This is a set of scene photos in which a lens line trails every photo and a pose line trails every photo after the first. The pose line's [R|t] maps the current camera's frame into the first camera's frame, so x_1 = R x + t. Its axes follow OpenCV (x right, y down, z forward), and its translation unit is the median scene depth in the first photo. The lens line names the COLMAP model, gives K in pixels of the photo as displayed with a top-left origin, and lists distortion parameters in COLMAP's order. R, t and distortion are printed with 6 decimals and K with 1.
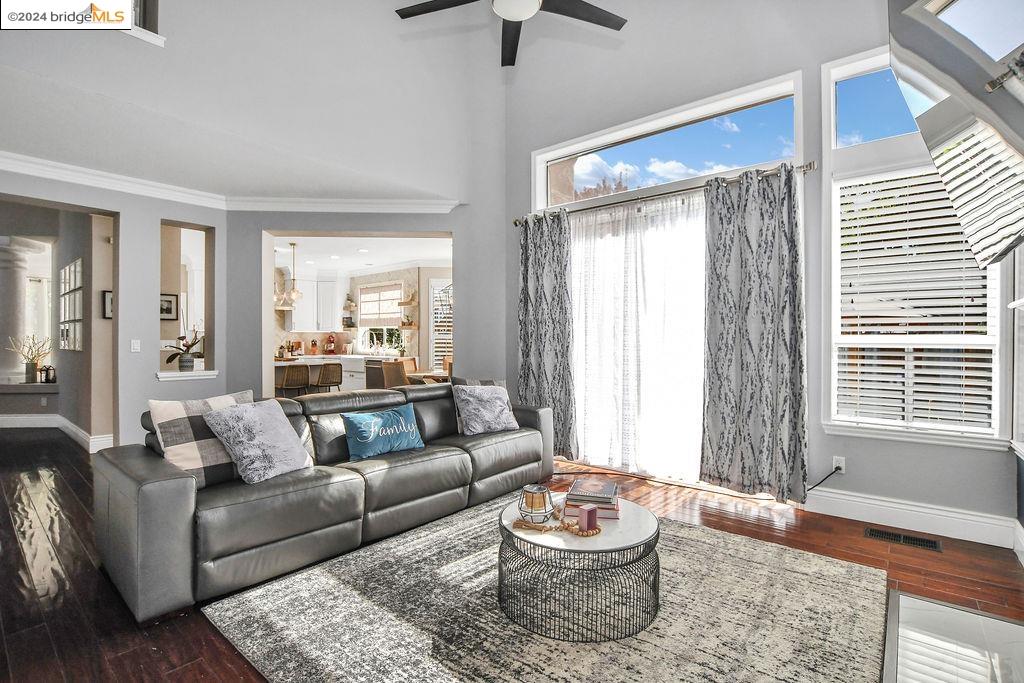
lens RADIAL K [[486.1, 0, 514.6], [0, 486.1, 368.4], [0, 0, 1]] dist [-0.029448, 0.002077]
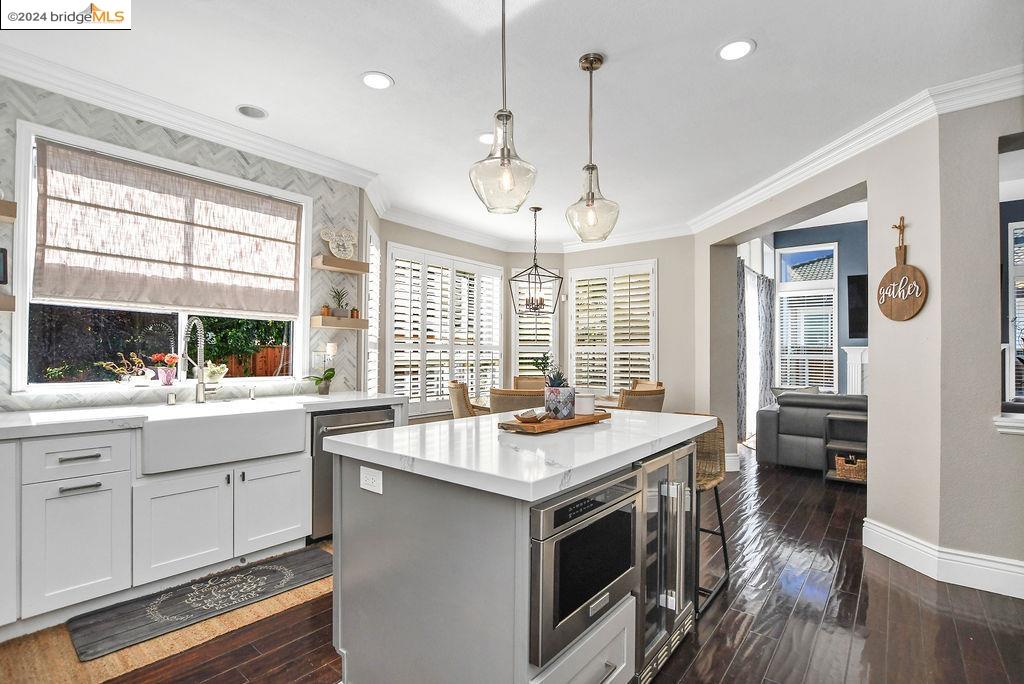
lens RADIAL K [[478.7, 0, 510.1], [0, 478.7, 350.6], [0, 0, 1]] dist [-0.031302, 0.001682]
pose [[-0.019679, -0.001064, 0.999806, -0.571669], [0.041852, 0.999122, 0.001887, -0.049649], [-0.998930, 0.041881, -0.019617, 0.788097]]
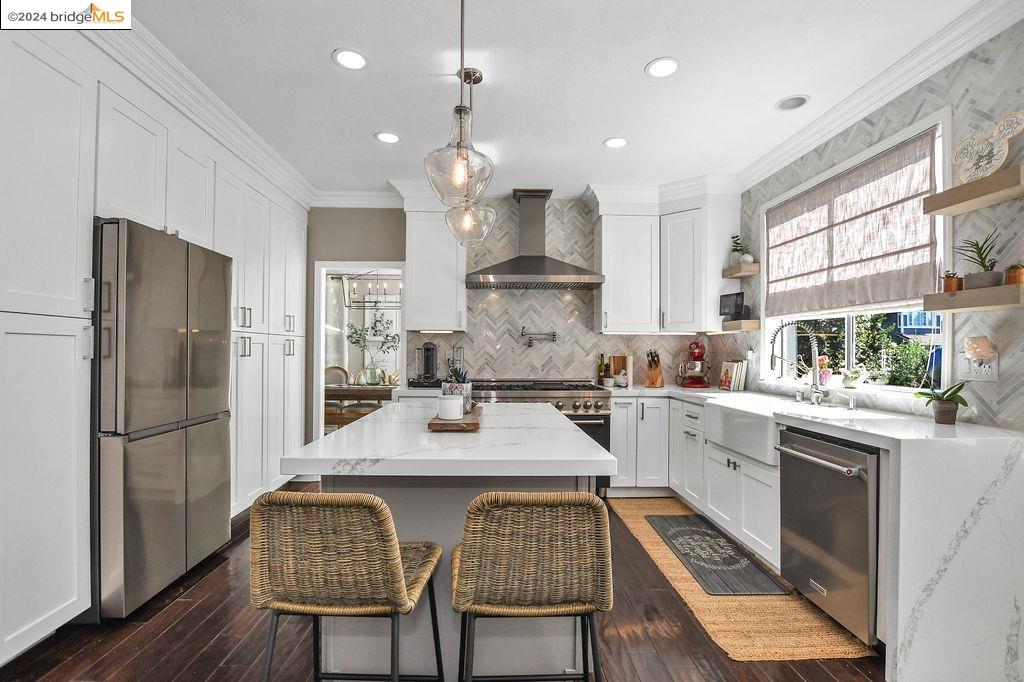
lens RADIAL K [[478.7, 0, 510.1], [0, 478.7, 349.6], [0, 0, 1]] dist [-0.031302, 0.001682]
pose [[0.673786, -0.008682, -0.738875, -0.190854], [-0.036623, 0.998310, -0.045128, -0.038738], [0.738018, 0.057466, 0.672330, 0.635510]]
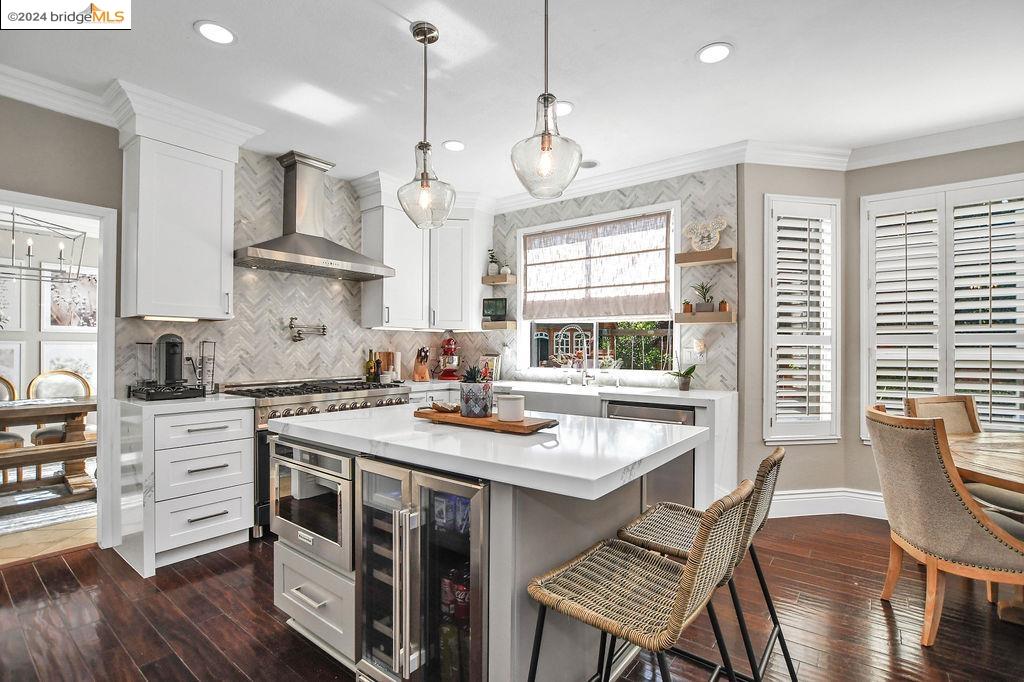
lens RADIAL K [[476.8, 0, 516.7], [0, 476.8, 342.4], [0, 0, 1]] dist [-0.030066, 0.000418]
pose [[0.998813, -0.004930, 0.048461, -0.357113], [0.007969, 0.997999, -0.062720, -0.036917], [-0.048055, 0.063032, 0.996854, 0.569046]]
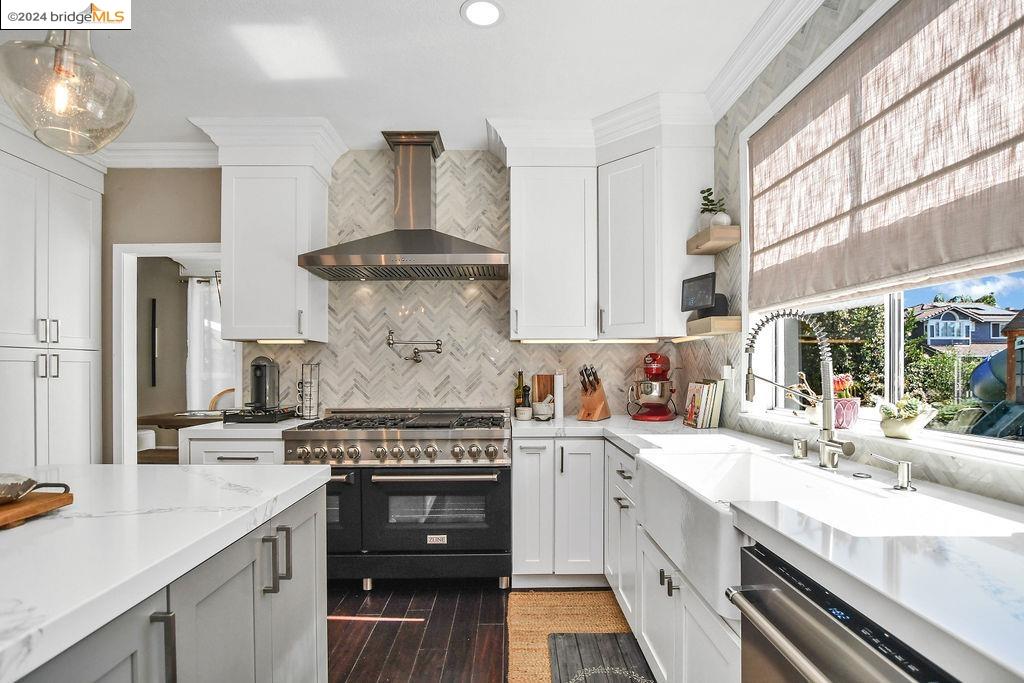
lens RADIAL K [[486.1, 0, 514.6], [0, 486.1, 368.4], [0, 0, 1]] dist [-0.029448, 0.002077]
pose [[0.659908, -0.009506, -0.751286, -0.229665], [-0.029190, 0.998841, -0.038278, -0.048124], [0.750779, 0.047190, 0.658866, 0.792273]]
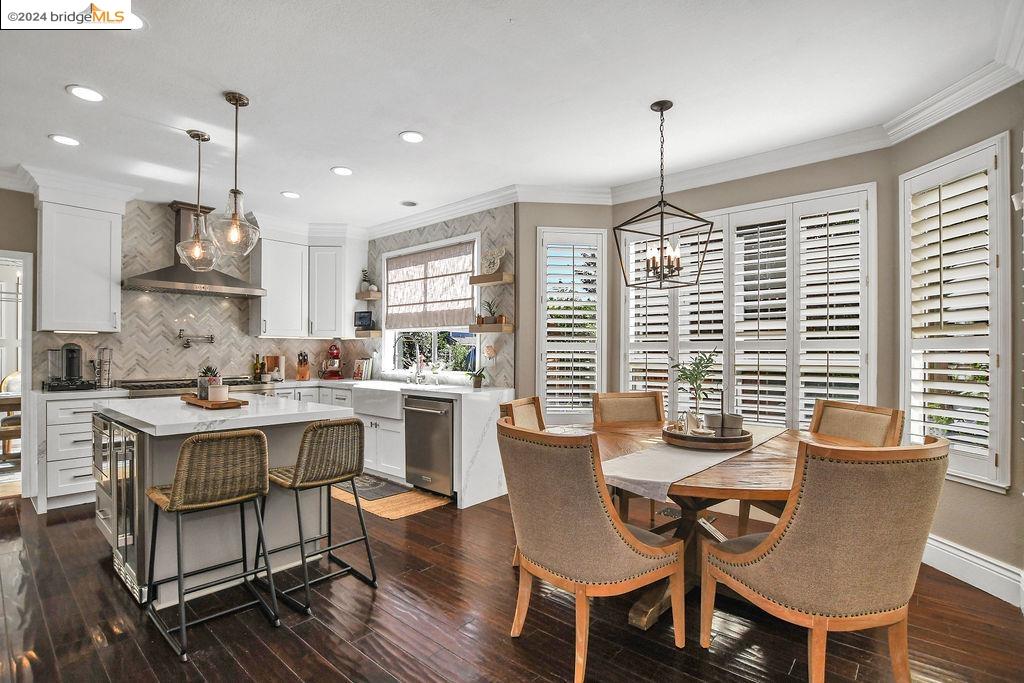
lens RADIAL K [[478.7, 0, 510.1], [0, 478.7, 350.1], [0, 0, 1]] dist [-0.031302, 0.001682]
pose [[0.999912, -0.006185, -0.011704, -0.178170], [0.005537, 0.998493, -0.054599, -0.032479], [0.012024, 0.054530, 0.998440, 0.477640]]
